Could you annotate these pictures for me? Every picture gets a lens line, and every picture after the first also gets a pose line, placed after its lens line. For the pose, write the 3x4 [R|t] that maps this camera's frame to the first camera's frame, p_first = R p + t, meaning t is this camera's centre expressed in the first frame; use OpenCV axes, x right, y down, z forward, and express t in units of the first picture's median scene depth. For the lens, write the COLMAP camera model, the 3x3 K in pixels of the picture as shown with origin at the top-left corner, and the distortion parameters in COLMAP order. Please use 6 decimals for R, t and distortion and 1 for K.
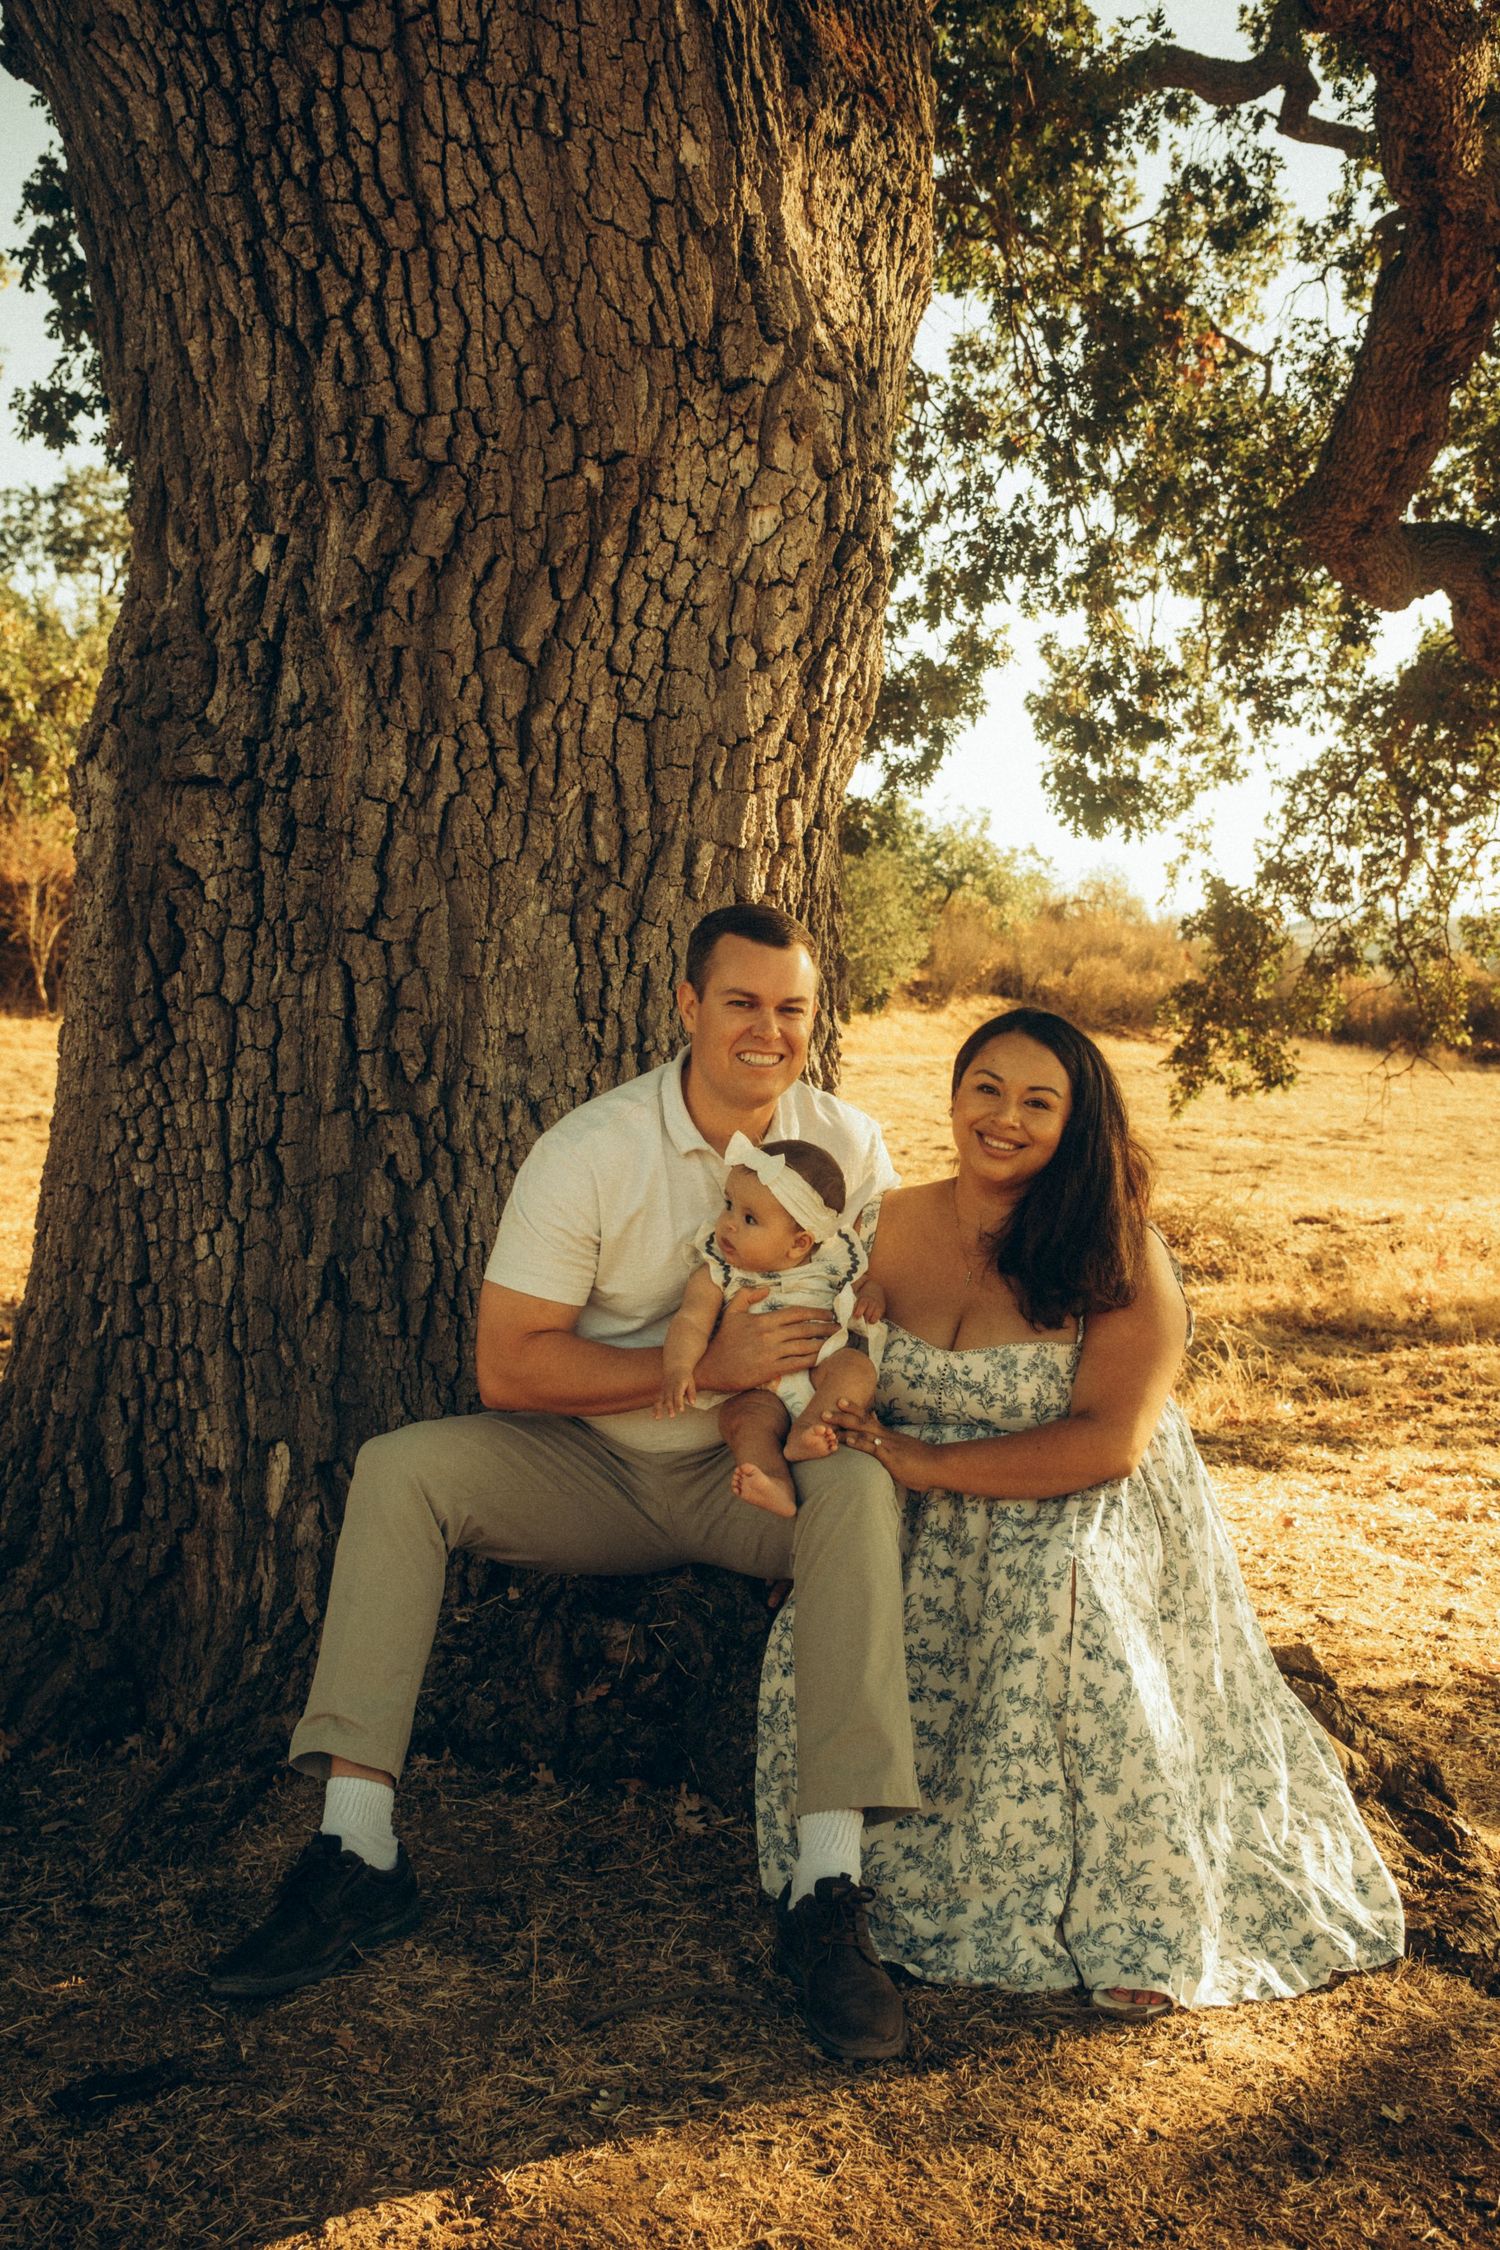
lens RADIAL K [[2405.1, 0, 750.0], [0, 2405.1, 1125.0], [0, 0, 1]] dist [0.068793, -0.000228]
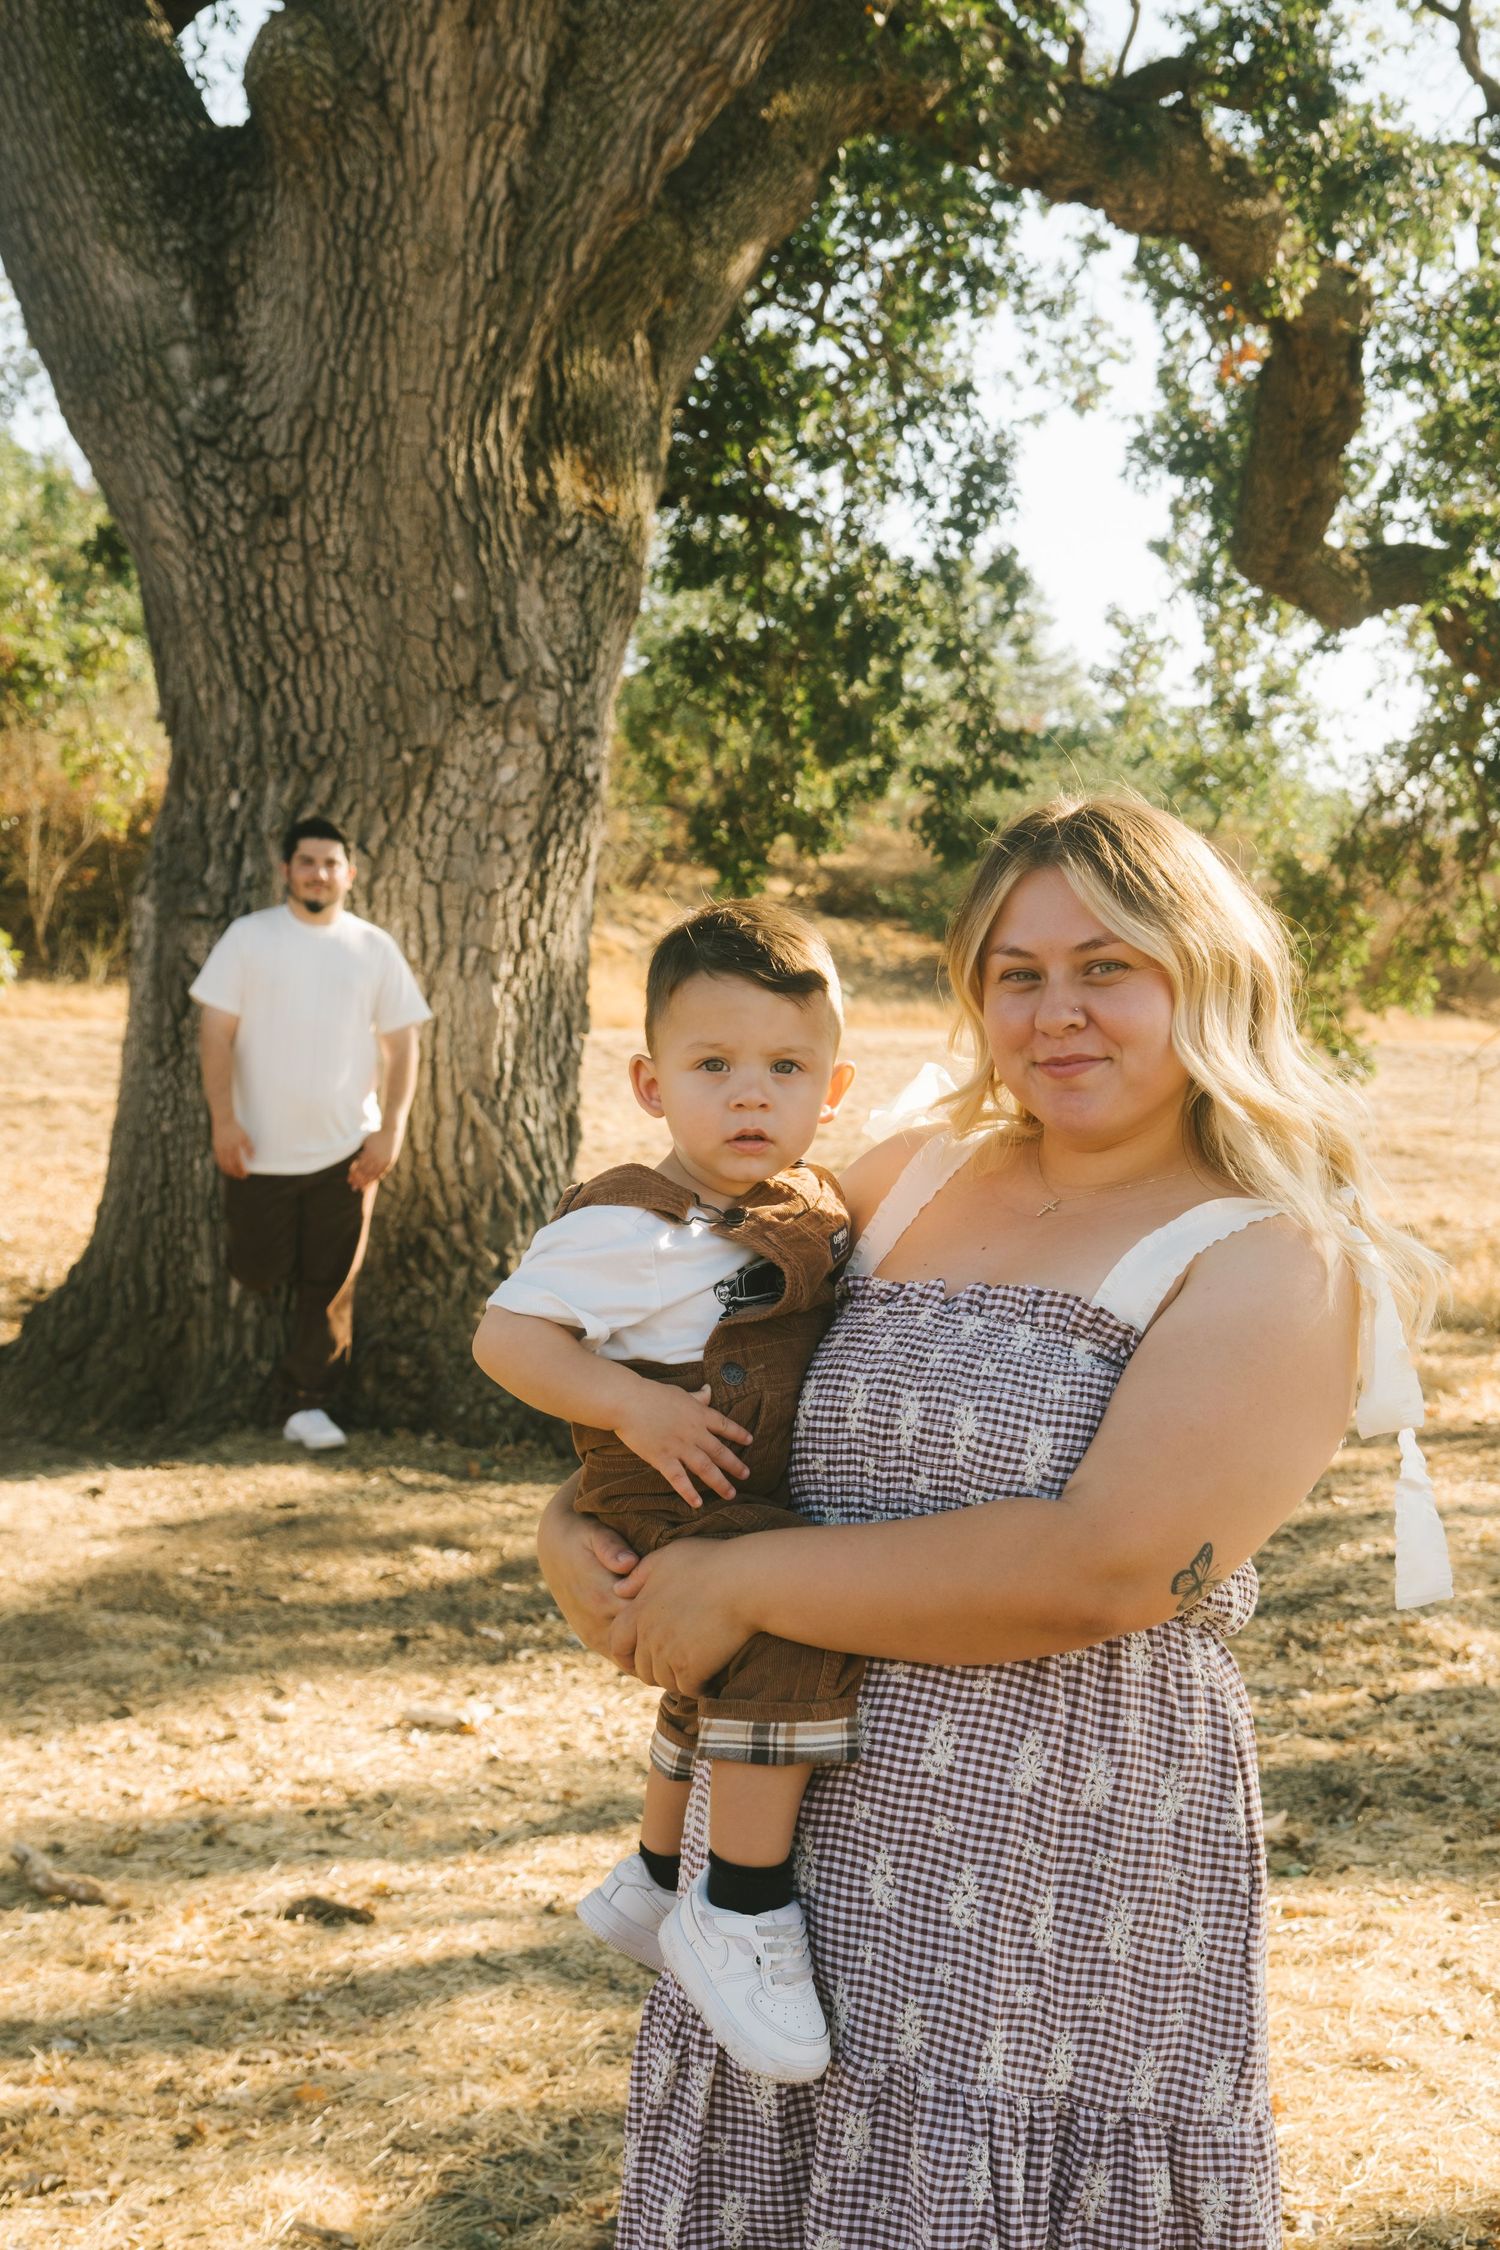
lens RADIAL K [[3265.0, 0, 743.2], [0, 3265.0, 1077.5], [0, 0, 1]] dist [-0.021439, 0.009972]
pose [[0.997513, 0.010835, -0.069642, 0.349847], [-0.011847, 0.999830, -0.014142, 0.012980], [0.069477, 0.014932, 0.997472, -1.411239]]
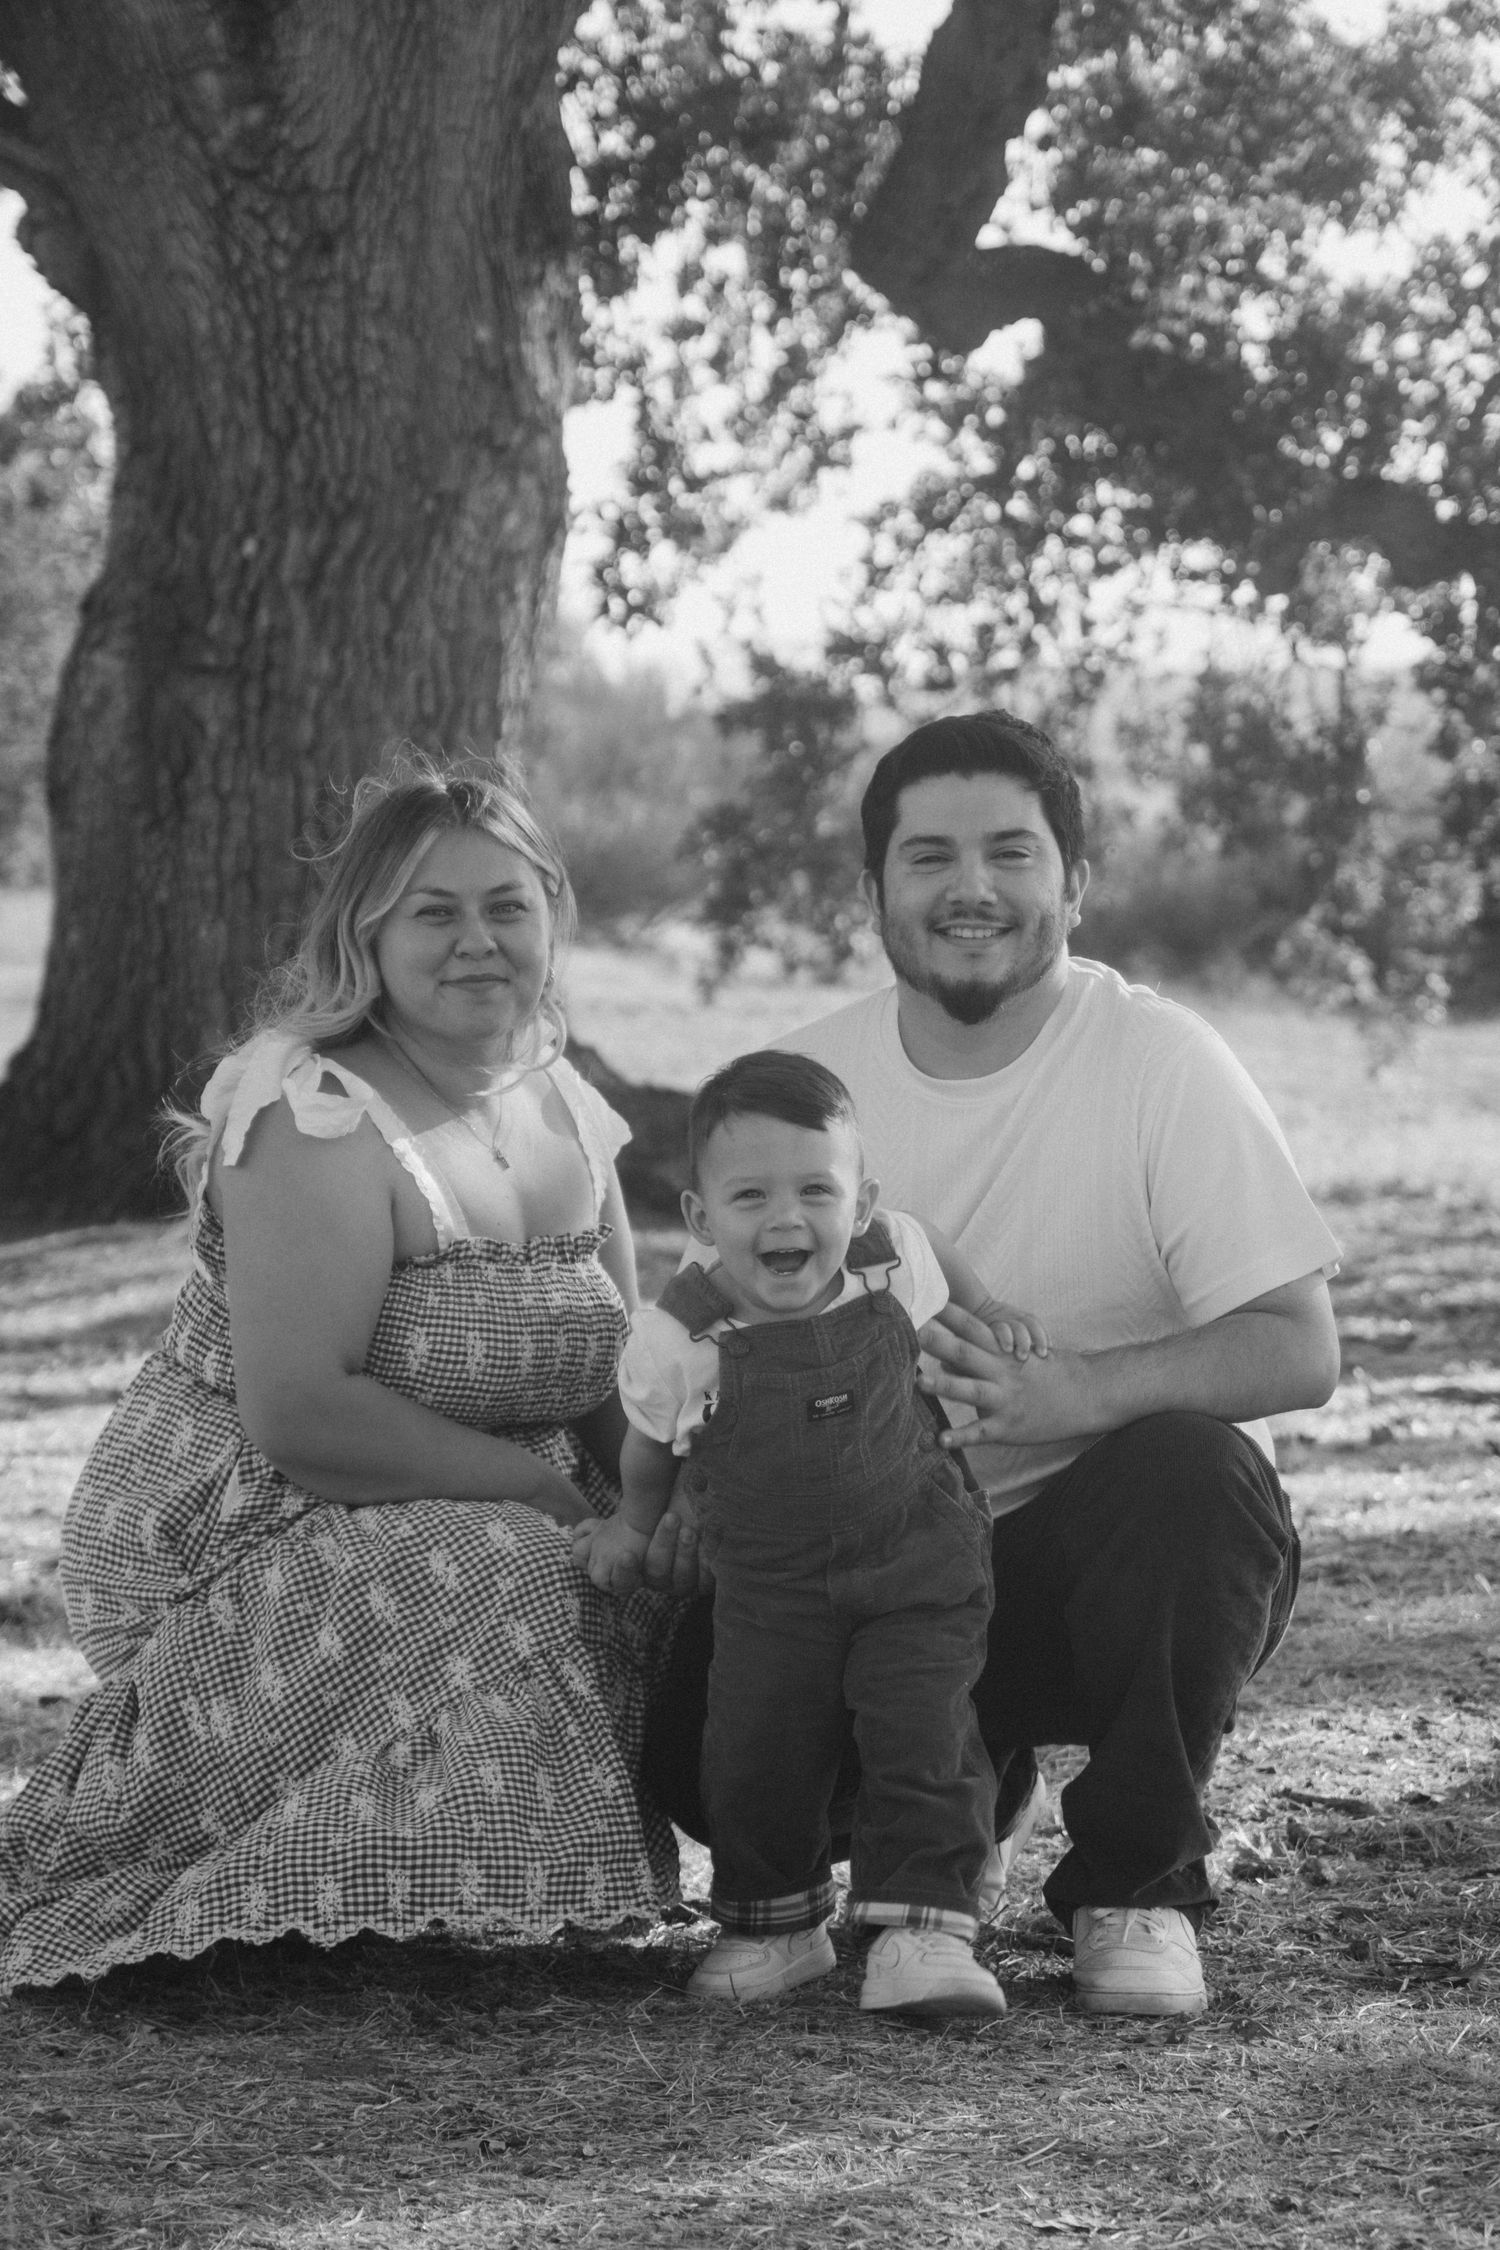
lens RADIAL K [[5849.0, 0, 750.0], [0, 5849.0, 1125.0], [0, 0, 1]] dist [0.012622, -0.910963]
pose [[0.982149, -0.005038, 0.188039, -0.609589], [0.006634, 0.999947, -0.007855, 0.216357], [-0.187990, 0.008962, 0.982130, -3.113323]]
